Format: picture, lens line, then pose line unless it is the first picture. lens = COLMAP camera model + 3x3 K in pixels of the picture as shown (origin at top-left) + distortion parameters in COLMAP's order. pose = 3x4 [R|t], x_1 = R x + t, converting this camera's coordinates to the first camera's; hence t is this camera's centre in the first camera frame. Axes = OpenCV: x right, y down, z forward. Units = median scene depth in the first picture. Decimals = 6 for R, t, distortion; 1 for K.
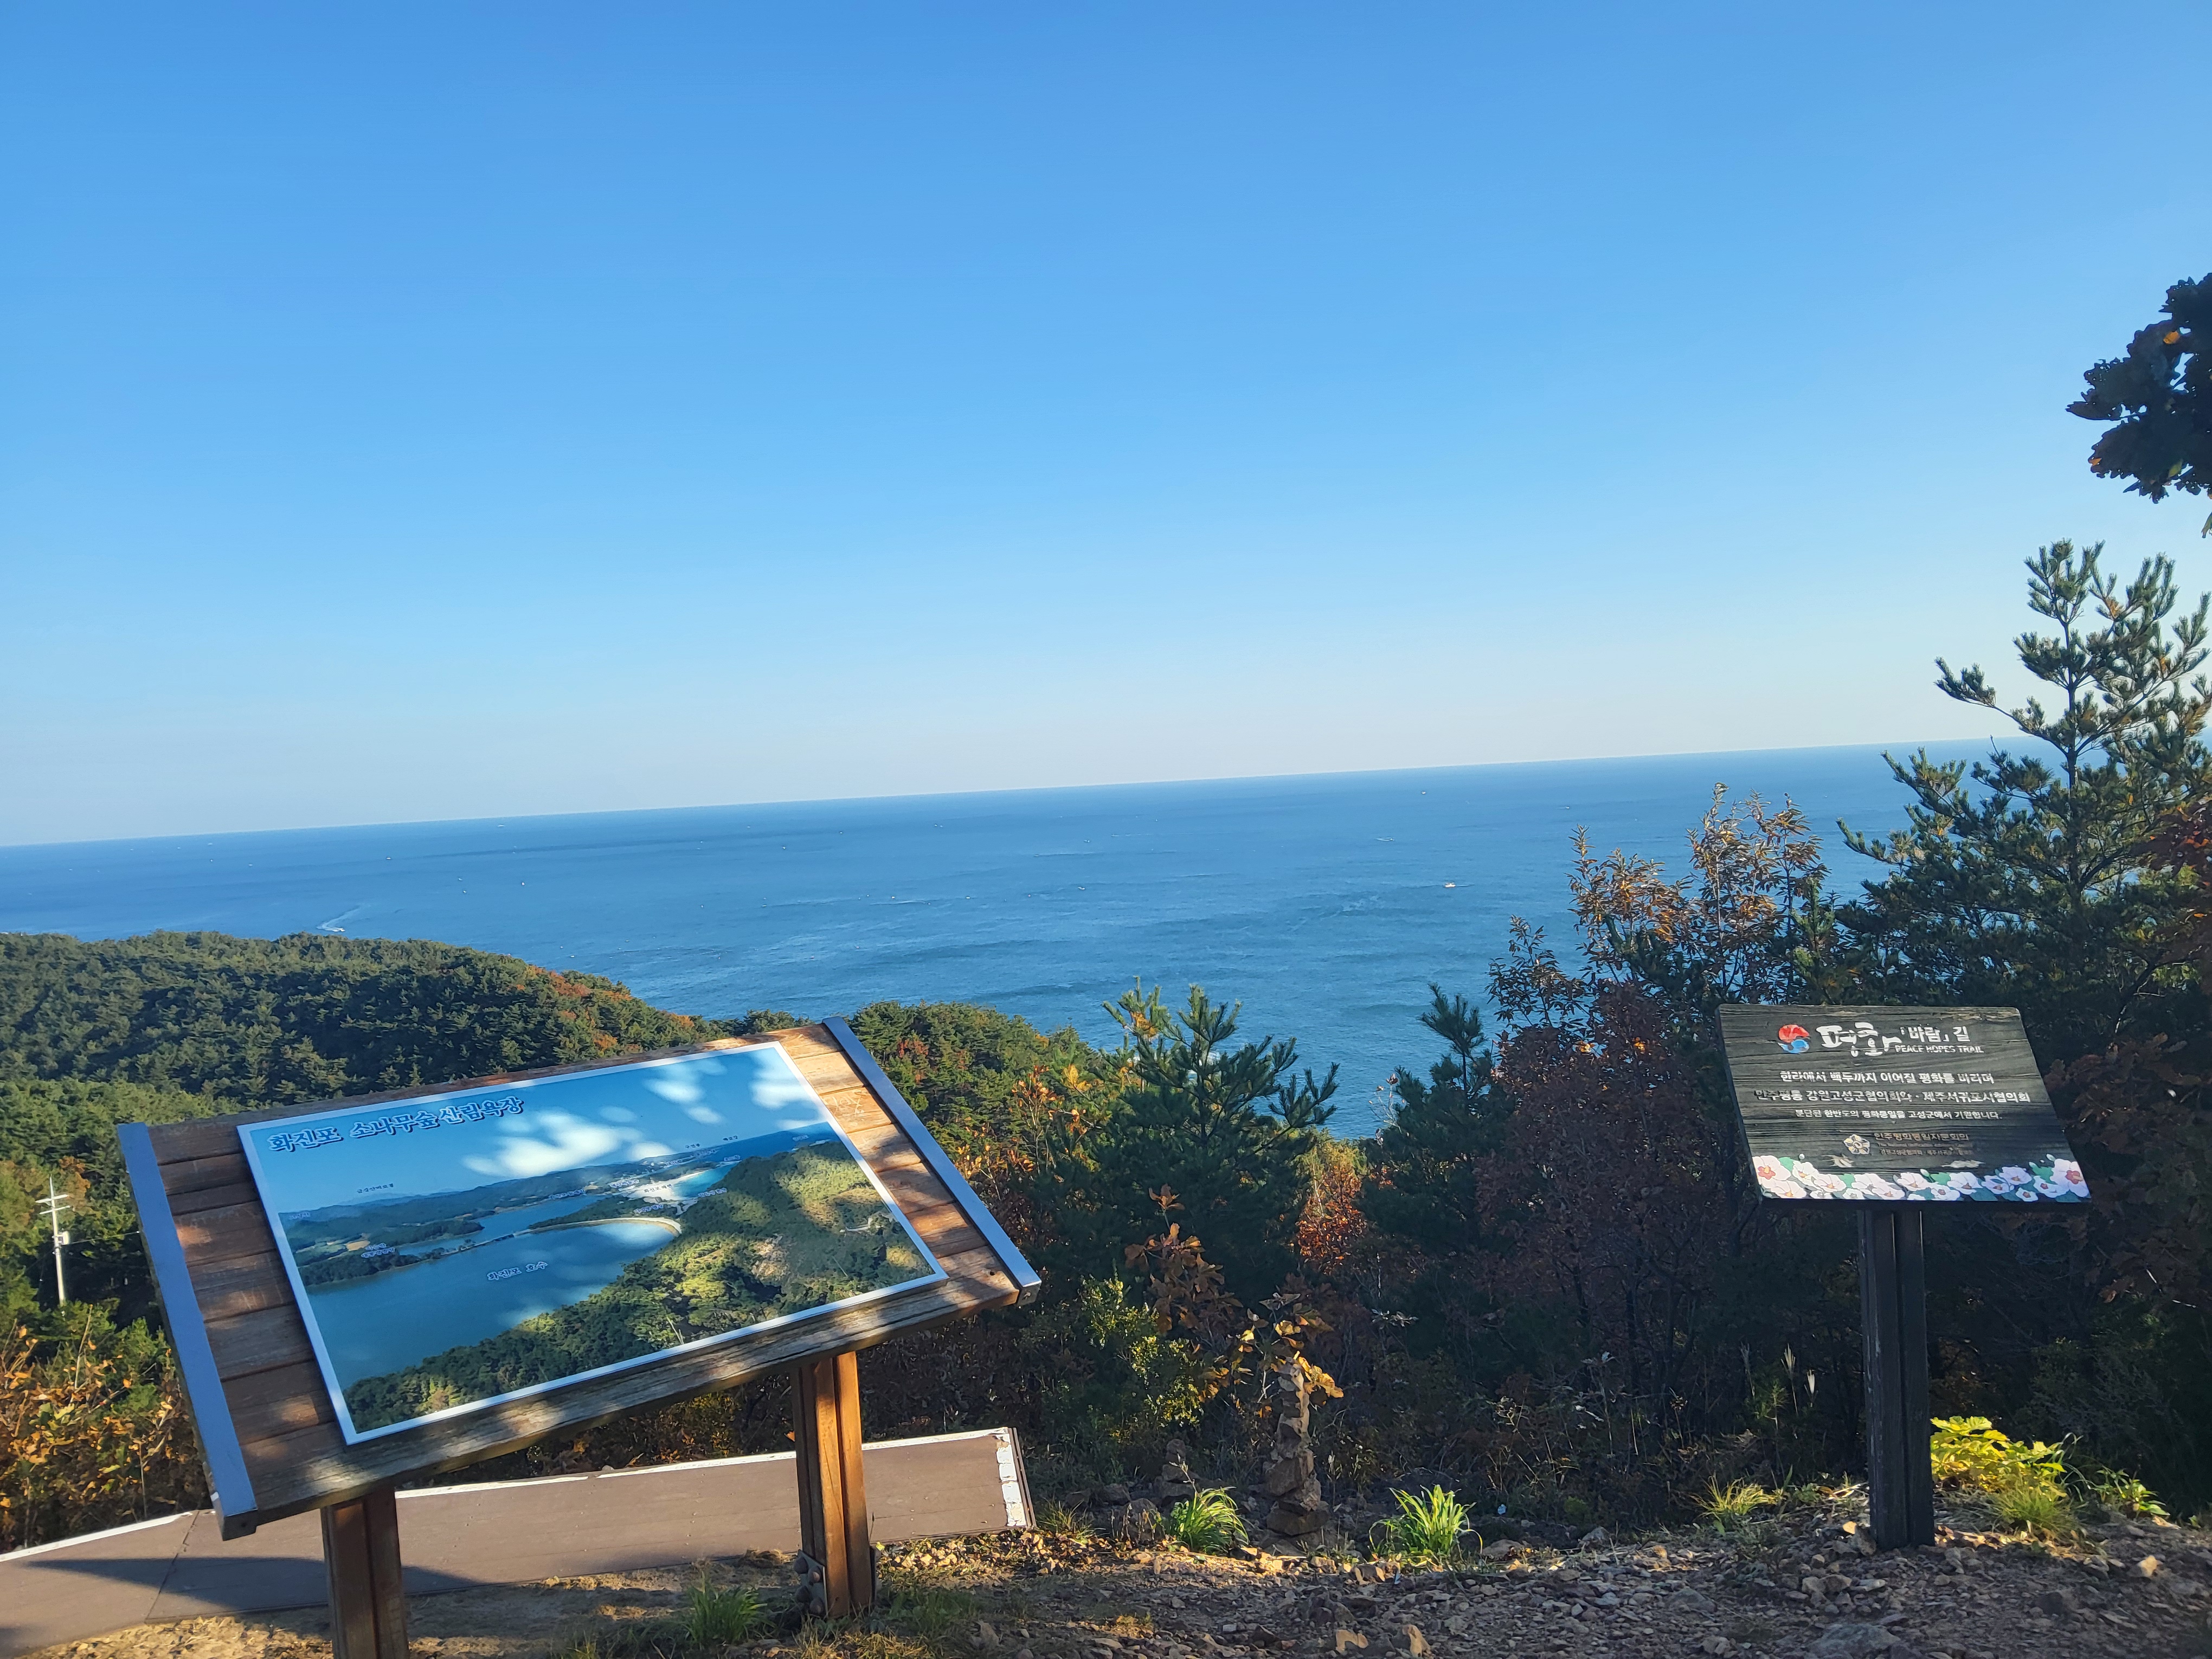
lens RADIAL K [[1775.2, 0, 1106.0], [0, 1775.2, 829.5], [0, 0, 1]] dist [0.140157, -0.313919]
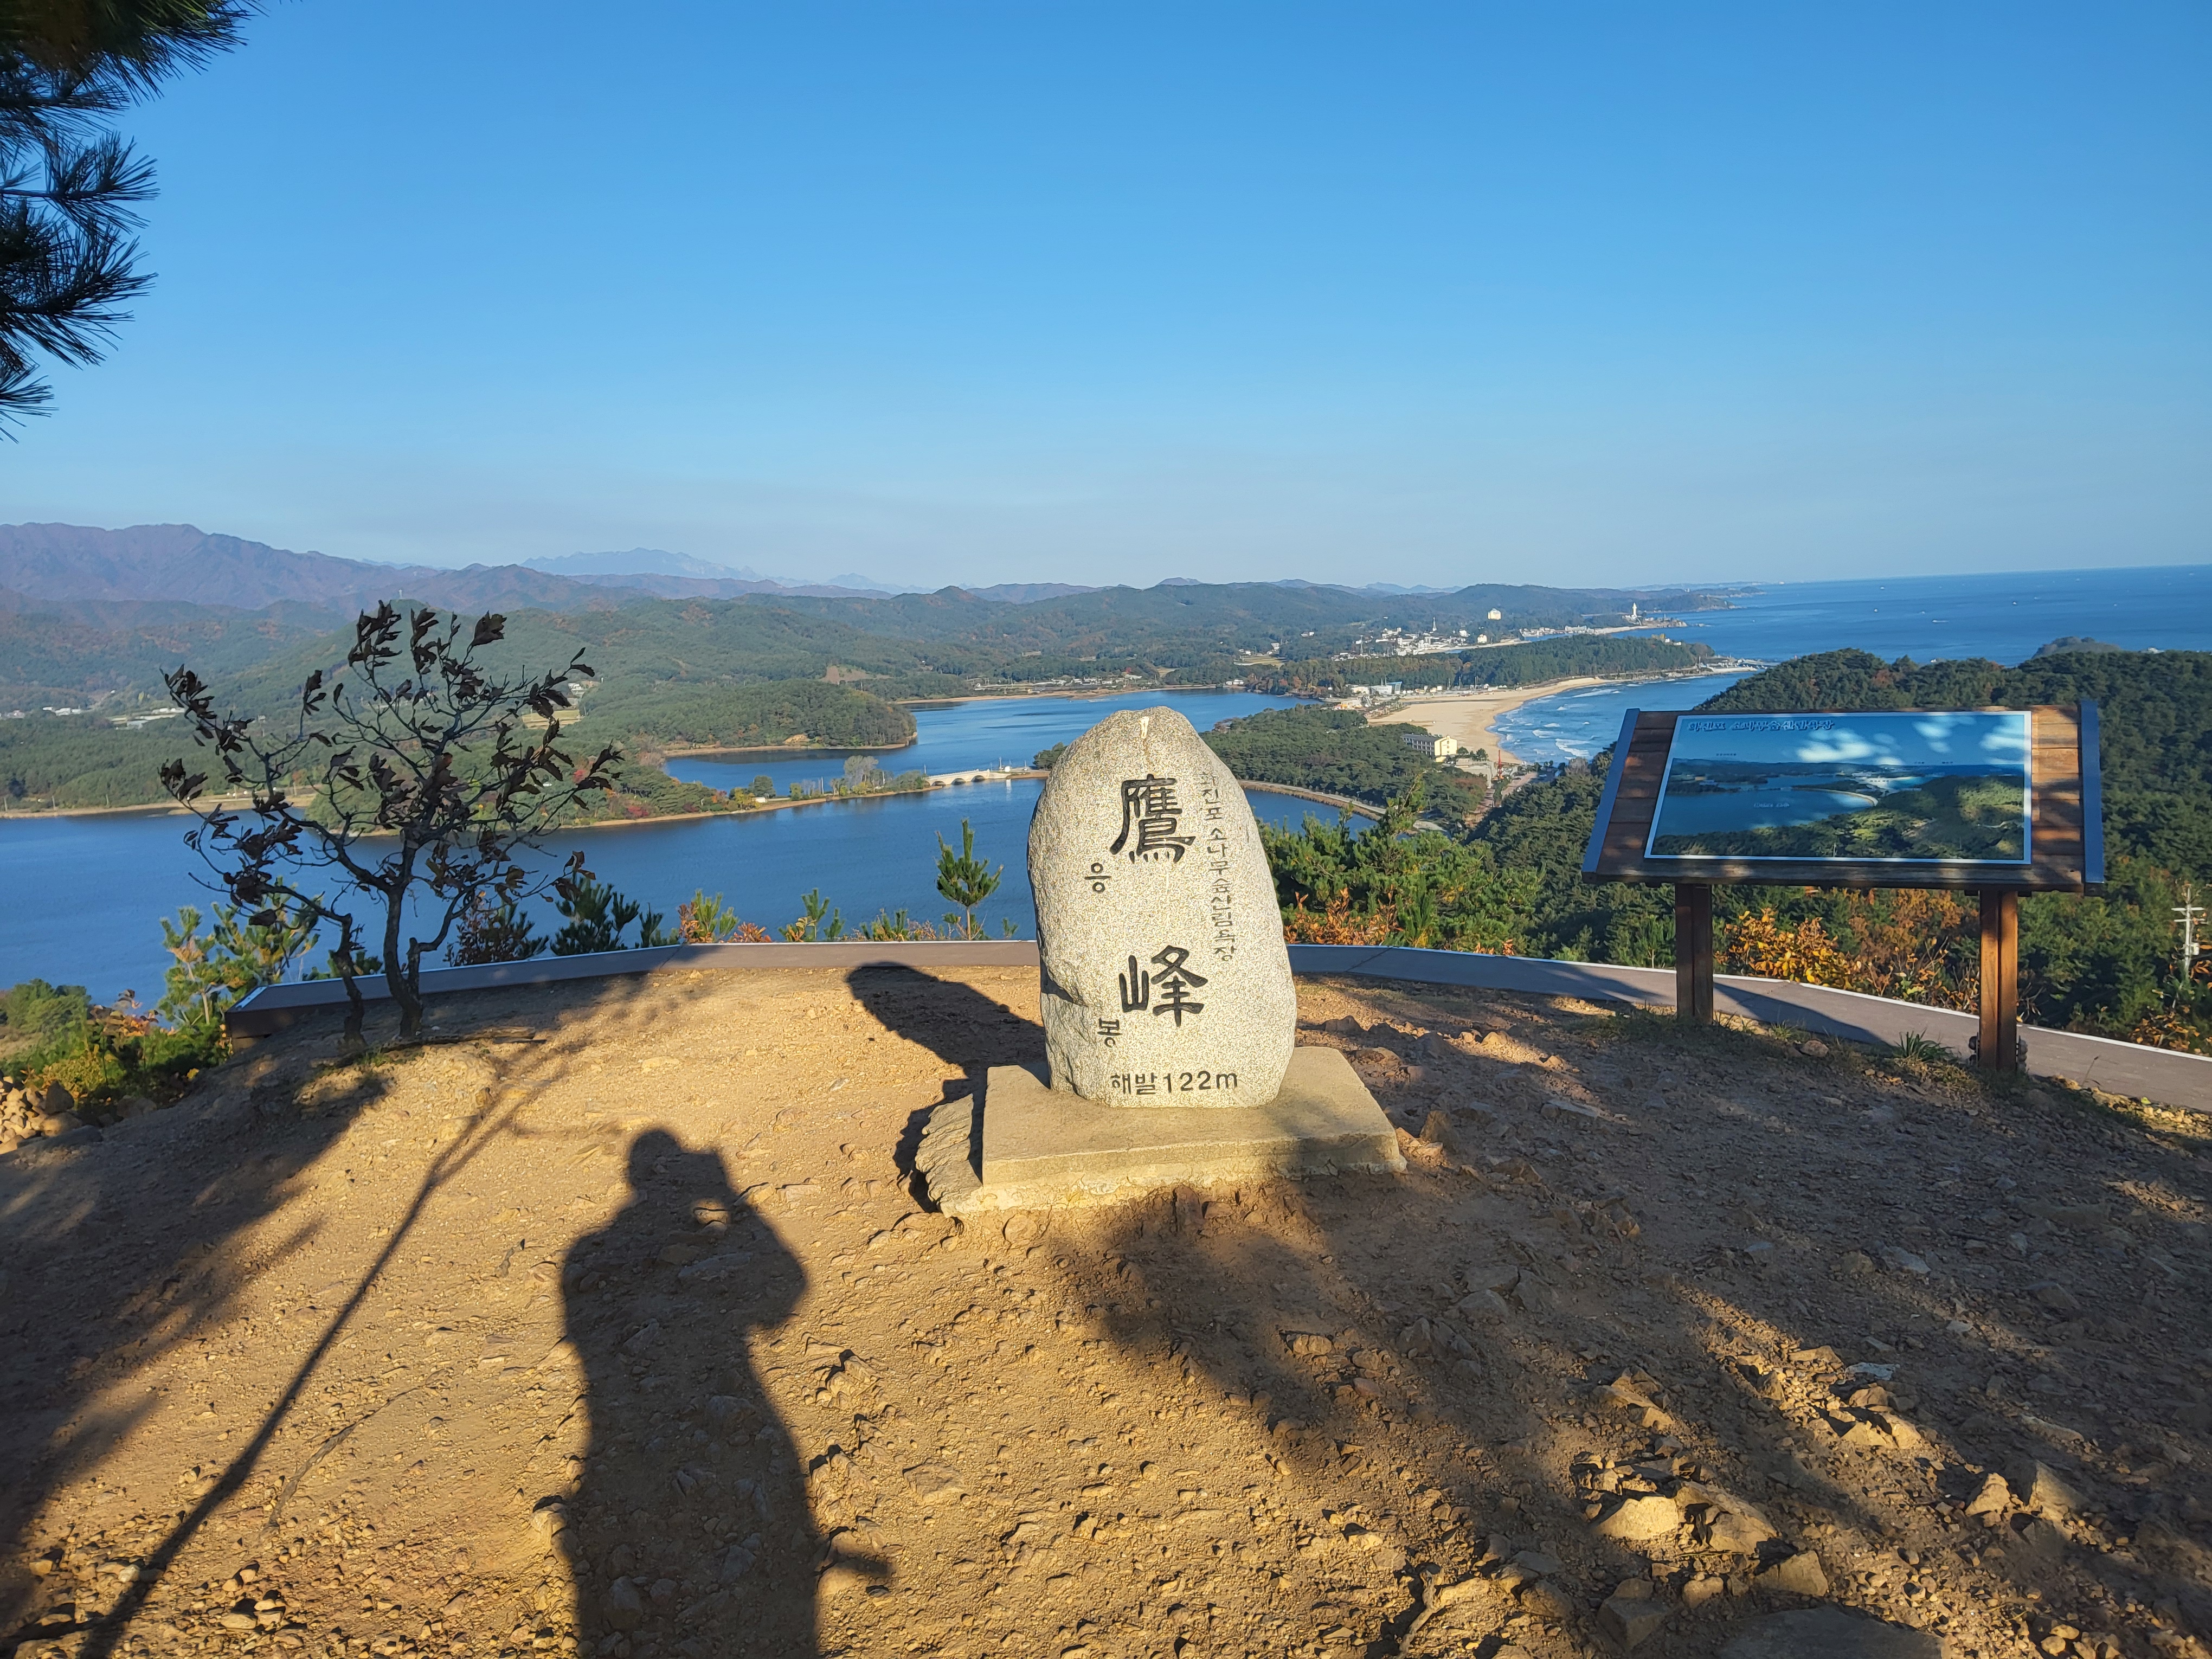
lens RADIAL K [[1775.2, 0, 1106.0], [0, 1775.2, 829.5], [0, 0, 1]] dist [0.140157, -0.313919]
pose [[0.445128, 0.151257, -0.882600, 0.901512], [-0.011935, 0.986545, 0.163052, -0.020052], [0.895387, -0.062045, 0.440944, -0.380132]]
